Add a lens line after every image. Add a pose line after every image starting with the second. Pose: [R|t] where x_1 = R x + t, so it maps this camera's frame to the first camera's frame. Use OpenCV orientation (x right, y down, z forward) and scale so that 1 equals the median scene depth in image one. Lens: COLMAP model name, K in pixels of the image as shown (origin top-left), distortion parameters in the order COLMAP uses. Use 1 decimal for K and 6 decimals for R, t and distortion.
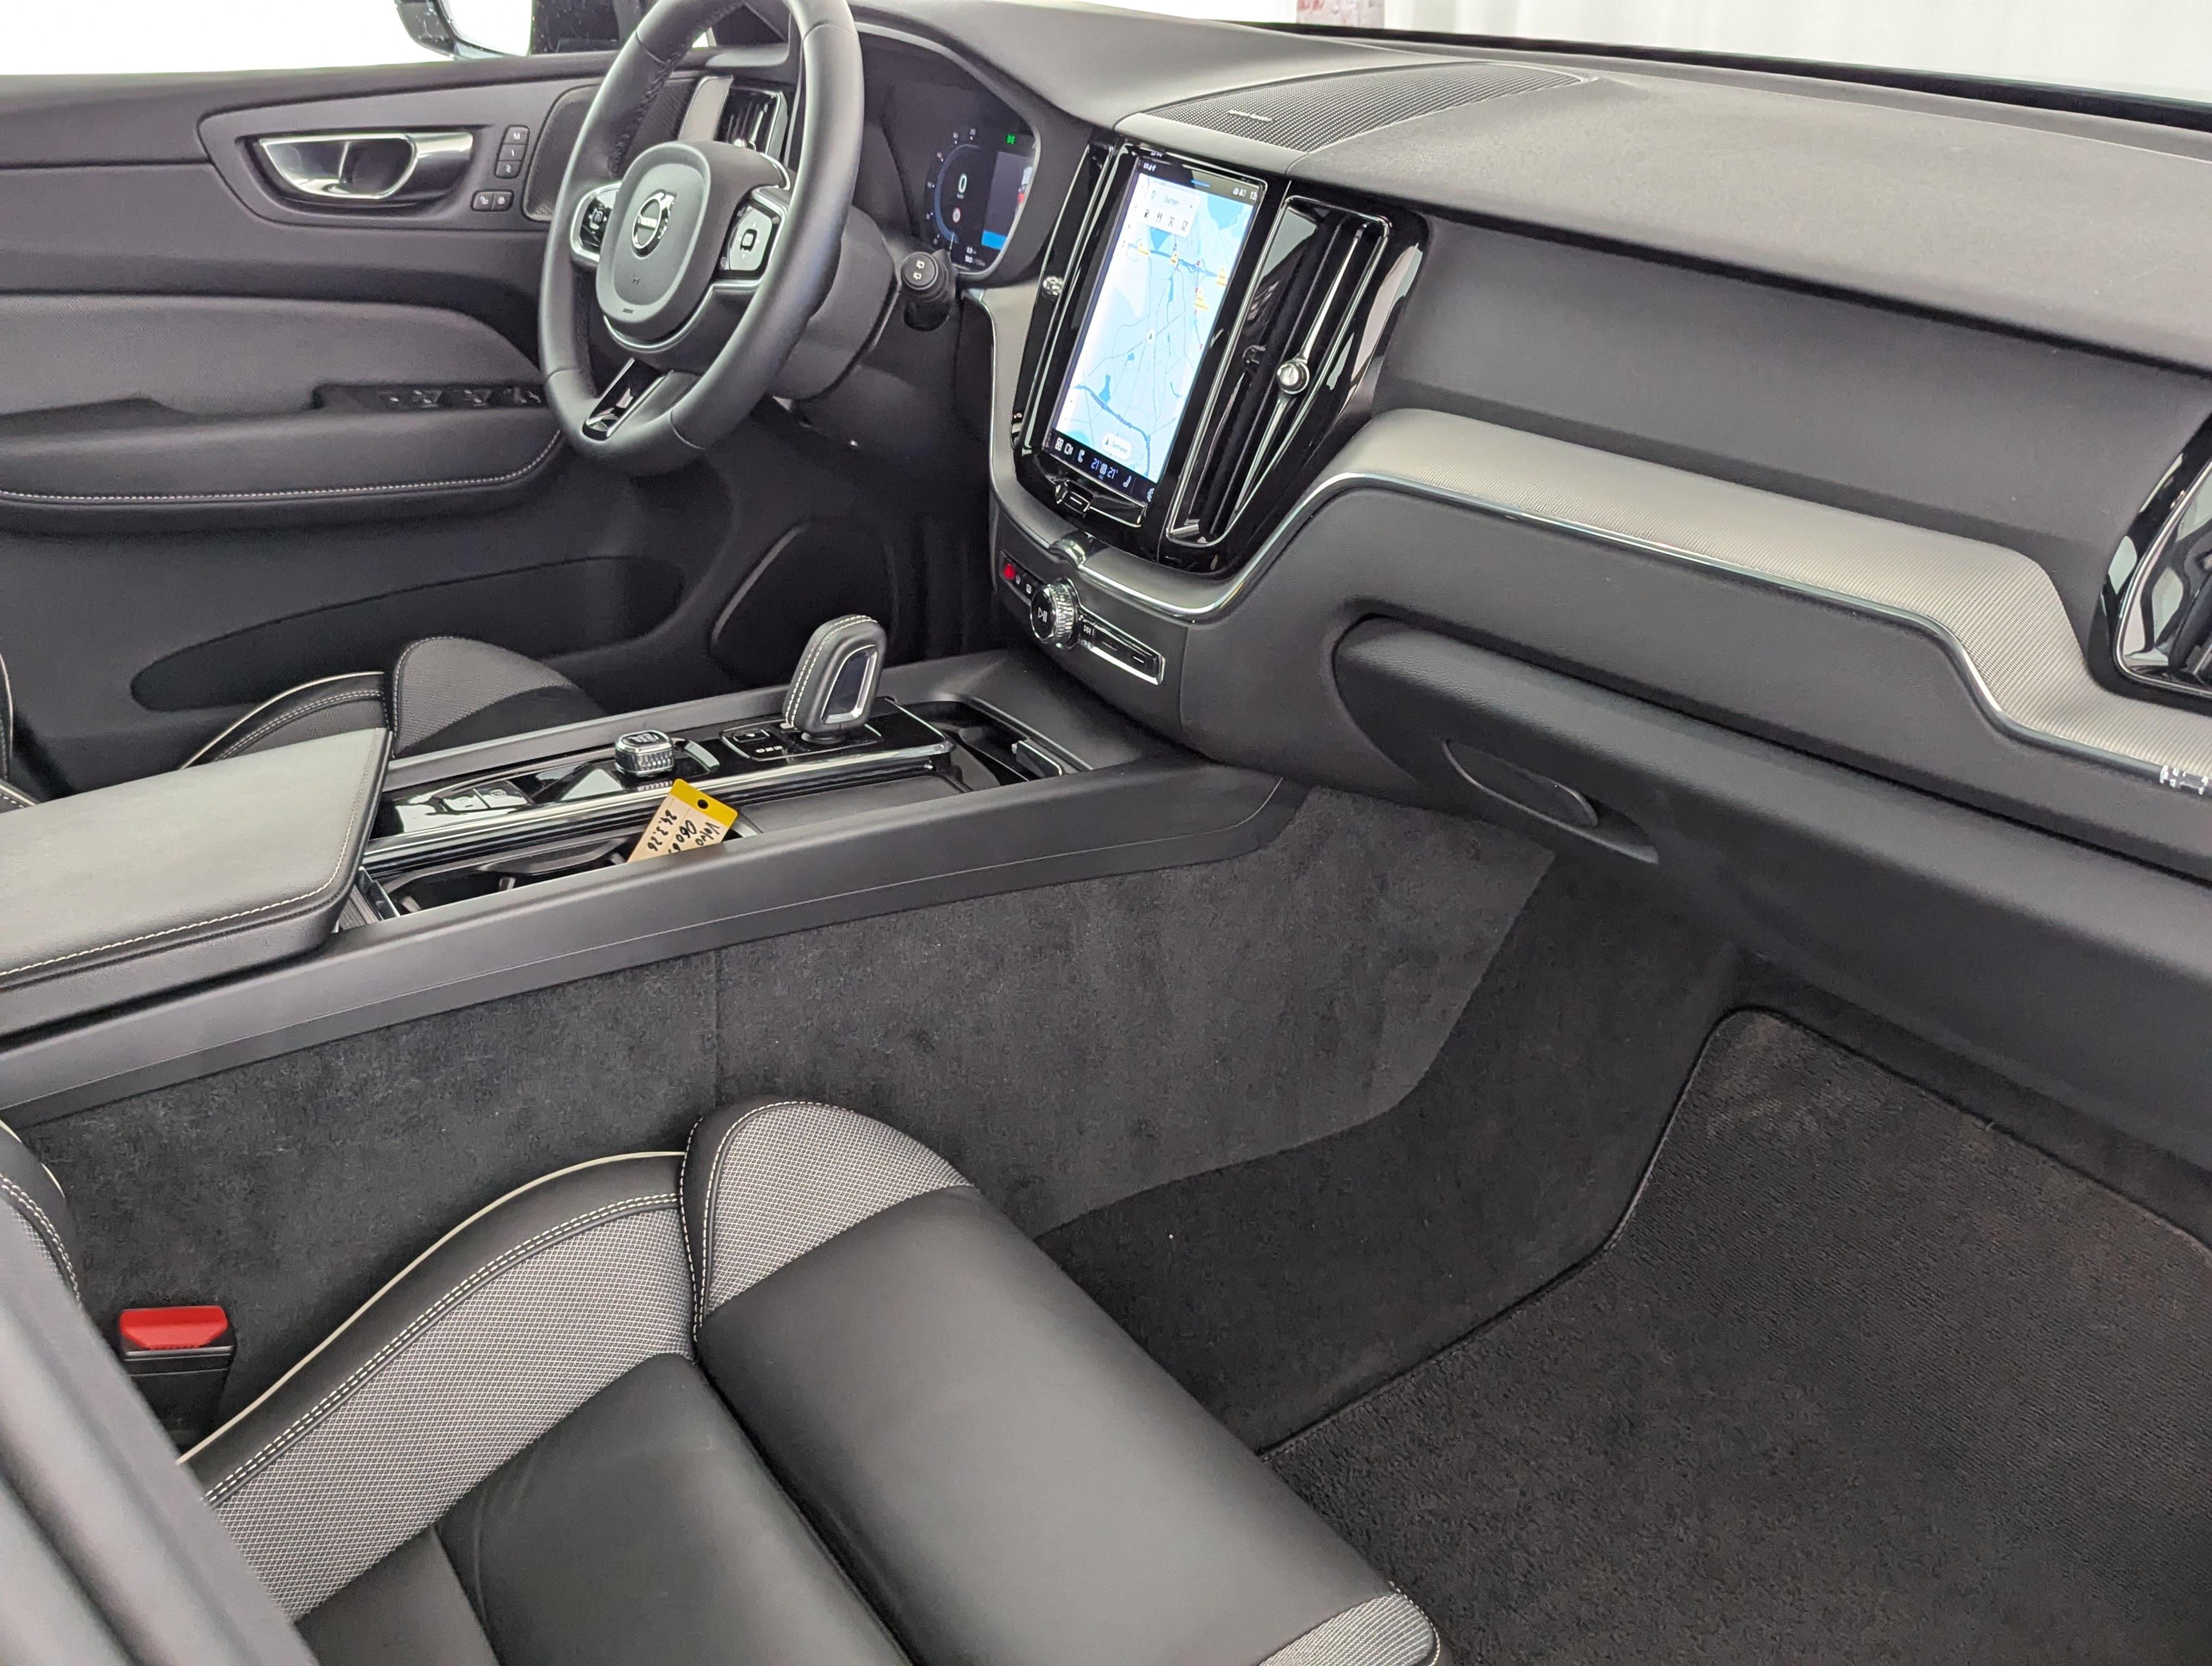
lens RADIAL K [[2041.8, 0, 1102.8], [0, 2041.8, 827.0], [0, 0, 1]] dist [0.049592, -0.014885]
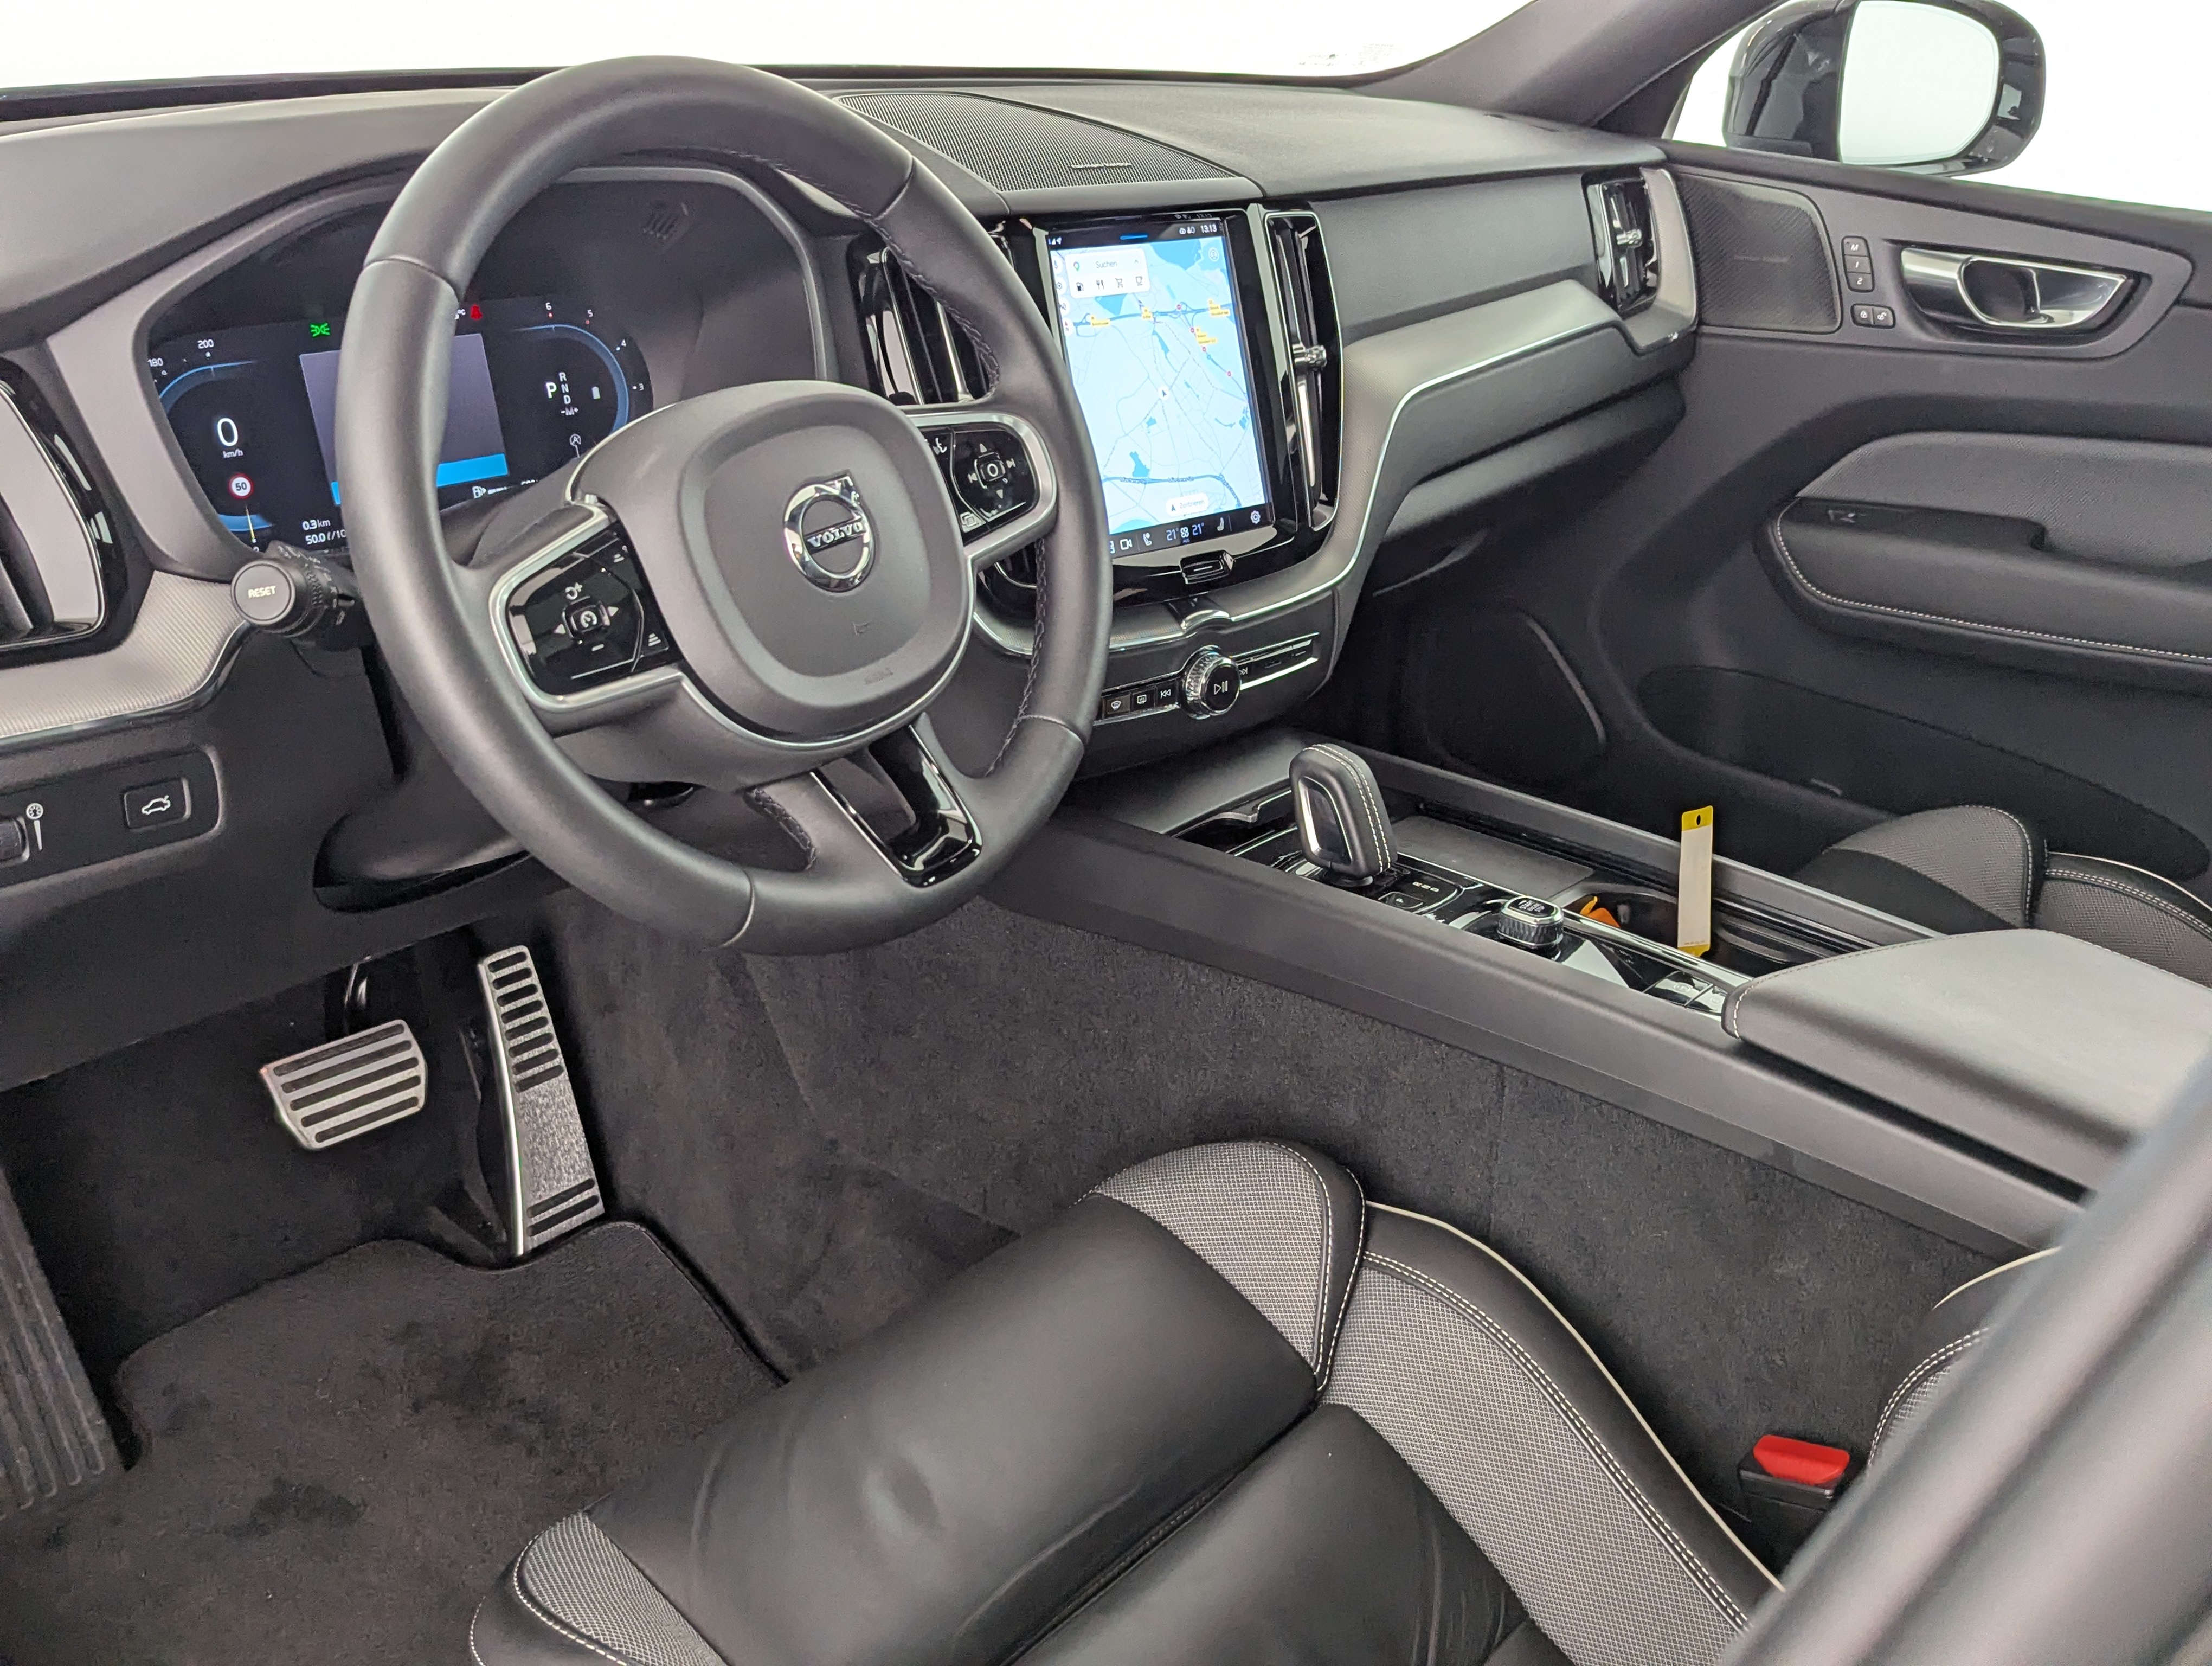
lens RADIAL K [[2041.8, 0, 1095.8], [0, 2041.8, 829.1], [0, 0, 1]] dist [0.049592, -0.014885]
pose [[-0.232368, -0.435022, 0.869920, -0.911581], [0.366720, 0.789206, 0.492616, -0.564463], [-0.900845, 0.433485, -0.023855, 1.124272]]
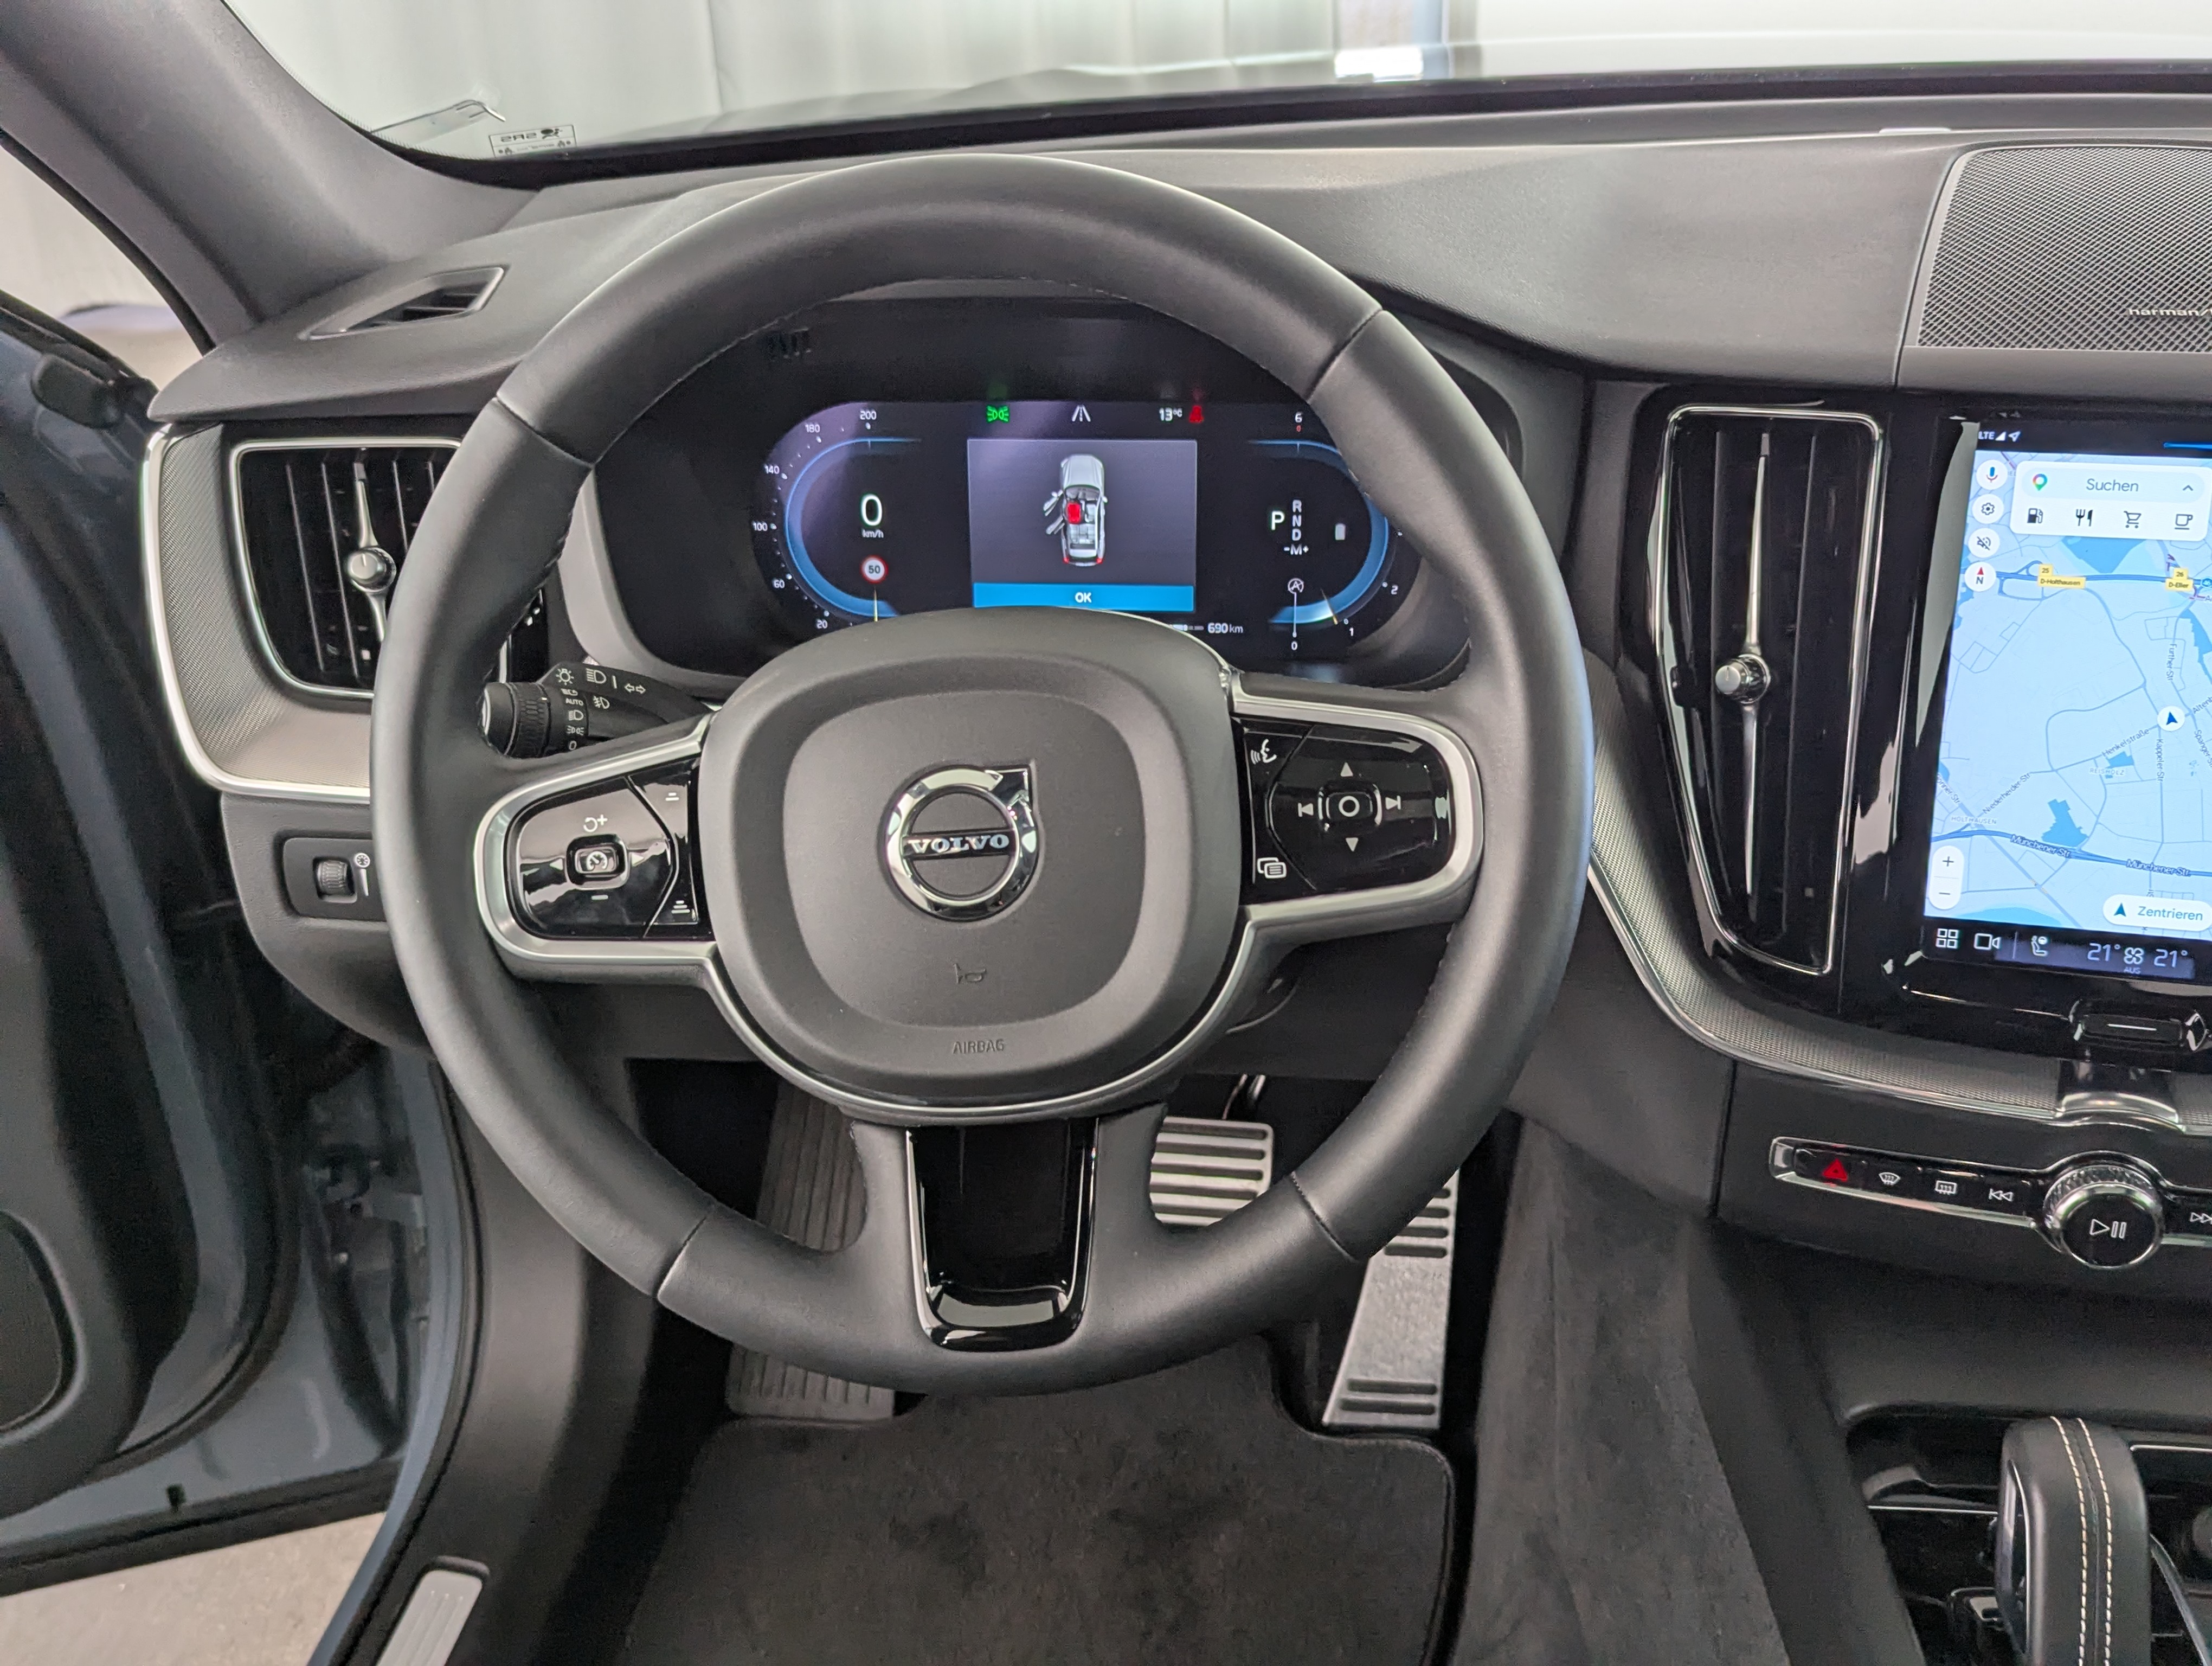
lens RADIAL K [[2041.8, 0, 1153.6], [0, 2041.8, 836.2], [0, 0, 1]] dist [0.049592, -0.014885]
pose [[0.650121, -0.391327, 0.651311, -0.538947], [0.363948, 0.912827, 0.185171, -0.411549], [-0.666997, 0.116660, 0.735871, 0.754956]]
